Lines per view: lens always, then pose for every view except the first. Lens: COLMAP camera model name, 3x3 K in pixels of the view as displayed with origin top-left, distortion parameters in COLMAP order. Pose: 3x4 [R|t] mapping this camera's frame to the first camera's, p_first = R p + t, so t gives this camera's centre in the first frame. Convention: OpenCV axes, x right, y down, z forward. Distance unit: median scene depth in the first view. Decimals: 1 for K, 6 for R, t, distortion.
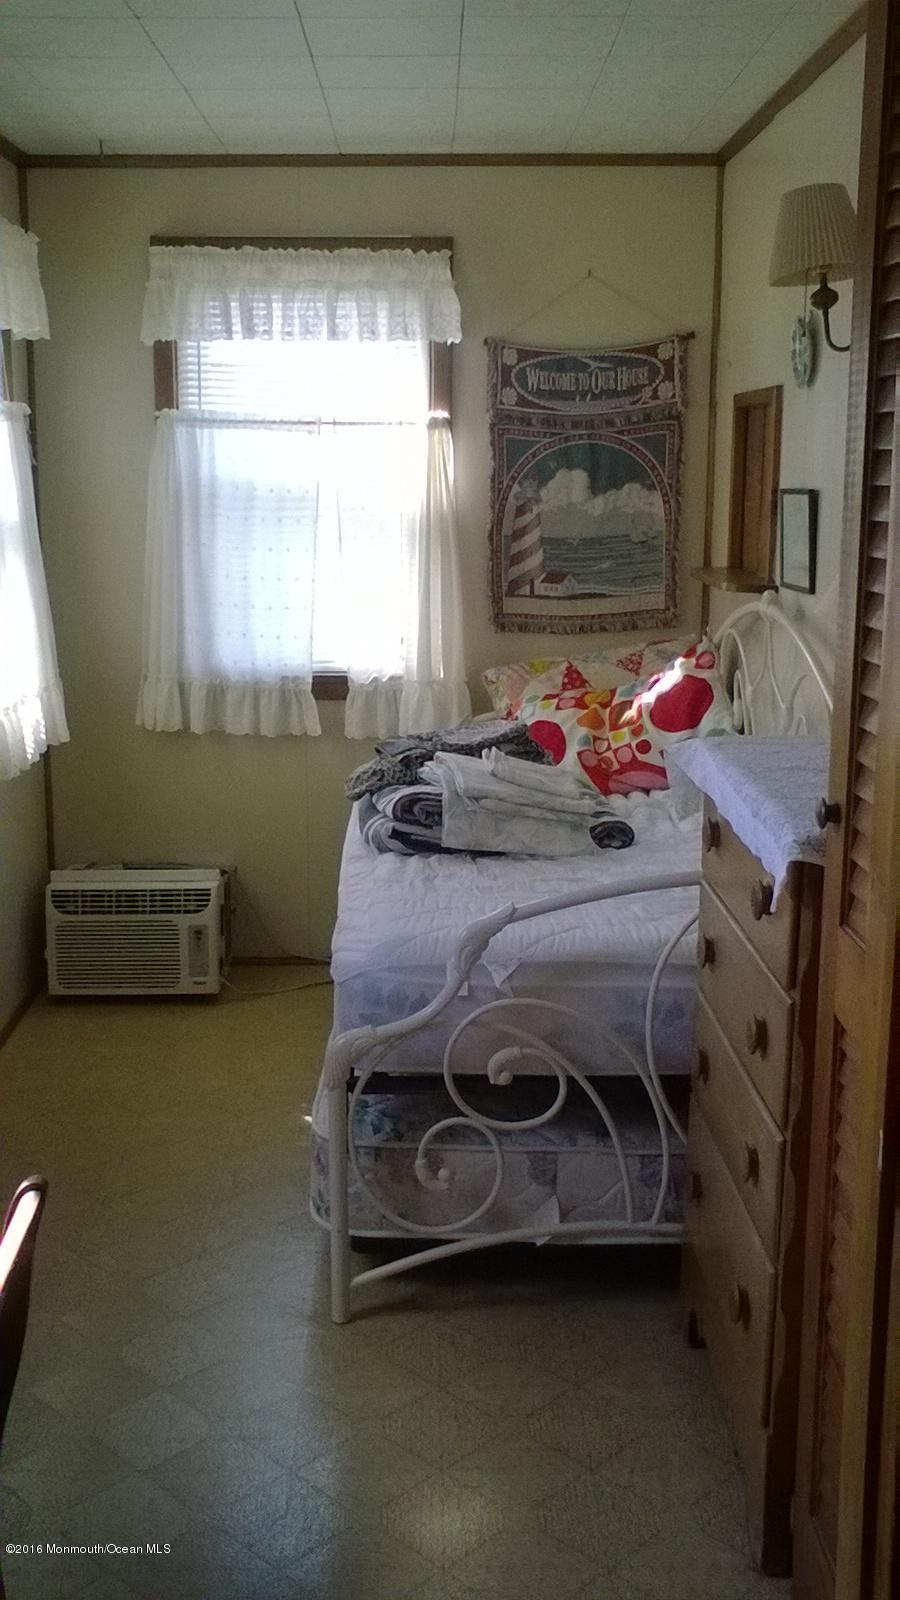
lens RADIAL K [[1648.9, 0, 450.0], [0, 1648.9, 800.0], [0, 0, 1]] dist [-0.012518, 0.037985]
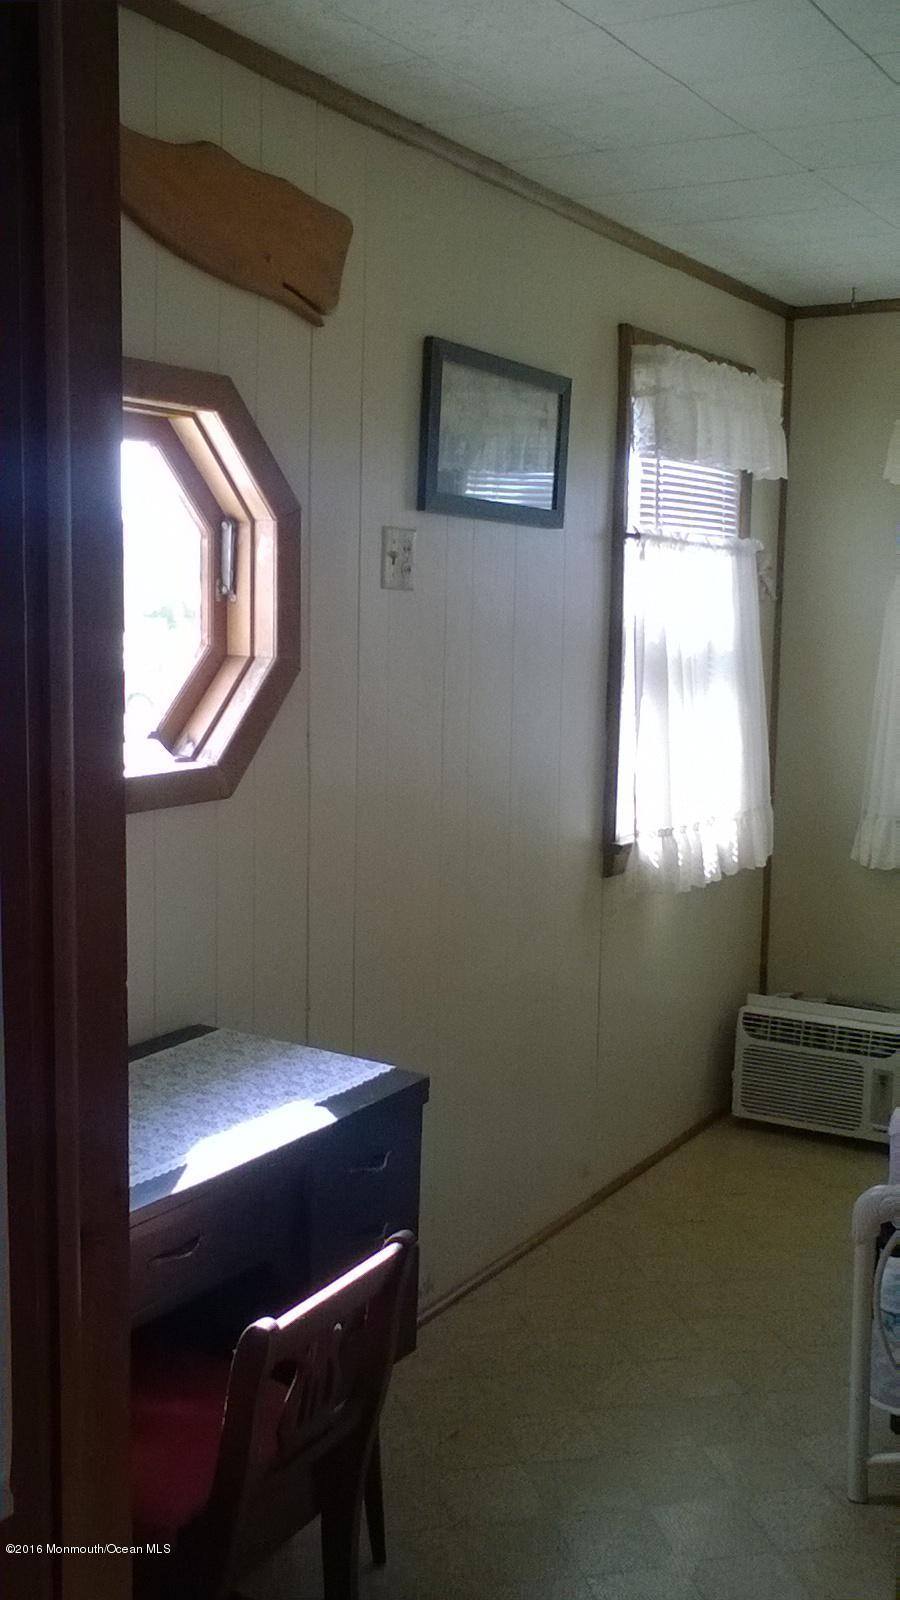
lens RADIAL K [[1648.9, 0, 450.0], [0, 1648.9, 800.0], [0, 0, 1]] dist [-0.012518, 0.037985]
pose [[0.840029, 0.075262, -0.537296, 0.140779], [-0.123925, 0.990768, -0.054966, 0.003426], [0.528199, 0.112758, 0.841601, 0.035346]]
